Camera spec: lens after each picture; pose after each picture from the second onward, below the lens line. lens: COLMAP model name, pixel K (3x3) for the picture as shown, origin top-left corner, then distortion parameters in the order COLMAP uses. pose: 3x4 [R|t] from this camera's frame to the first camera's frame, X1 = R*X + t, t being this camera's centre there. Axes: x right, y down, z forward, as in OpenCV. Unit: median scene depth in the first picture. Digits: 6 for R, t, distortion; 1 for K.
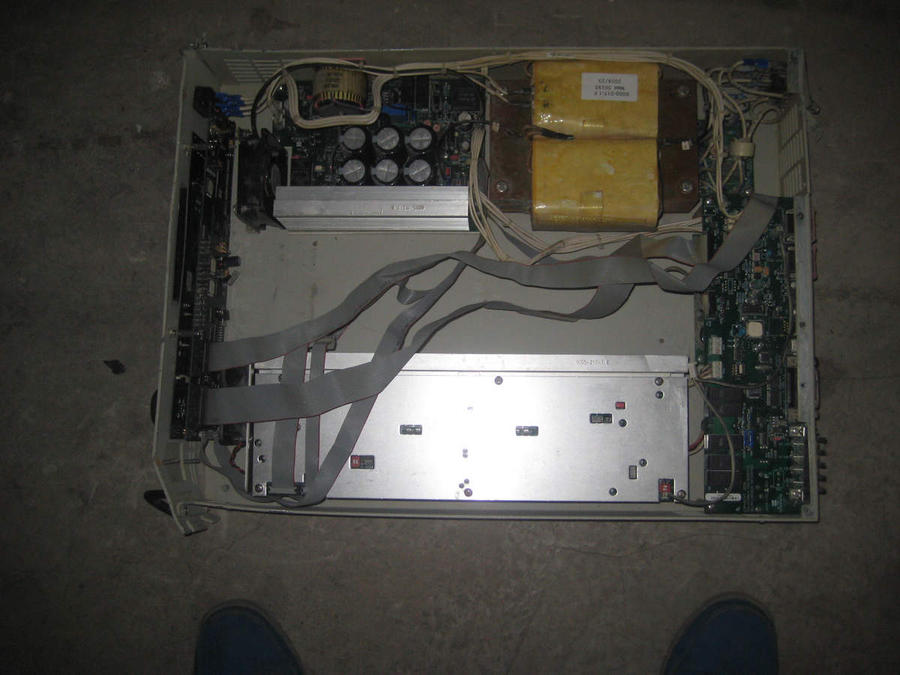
lens RADIAL K [[975.4, 0, 450.0], [0, 975.4, 337.5], [0, 0, 1]] dist [-0.163944, 0.328997]
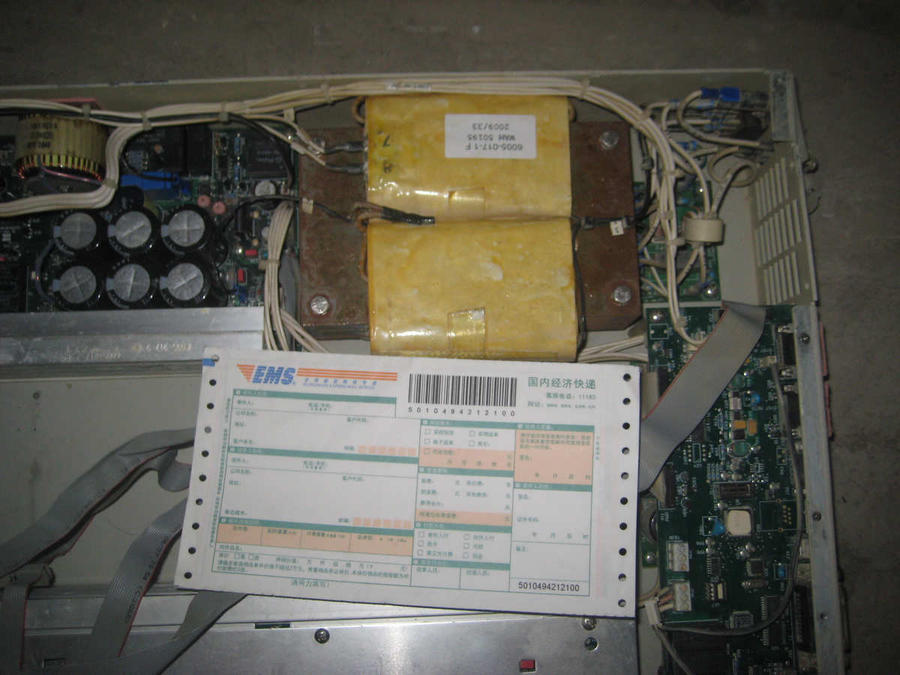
lens RADIAL K [[975.4, 0, 450.0], [0, 975.4, 337.5], [0, 0, 1]] dist [-0.163944, 0.328997]
pose [[0.995232, -0.035397, 0.090883, 0.078587], [0.038885, 0.998562, -0.036902, -0.109430], [-0.089446, 0.040260, 0.995178, 0.389833]]
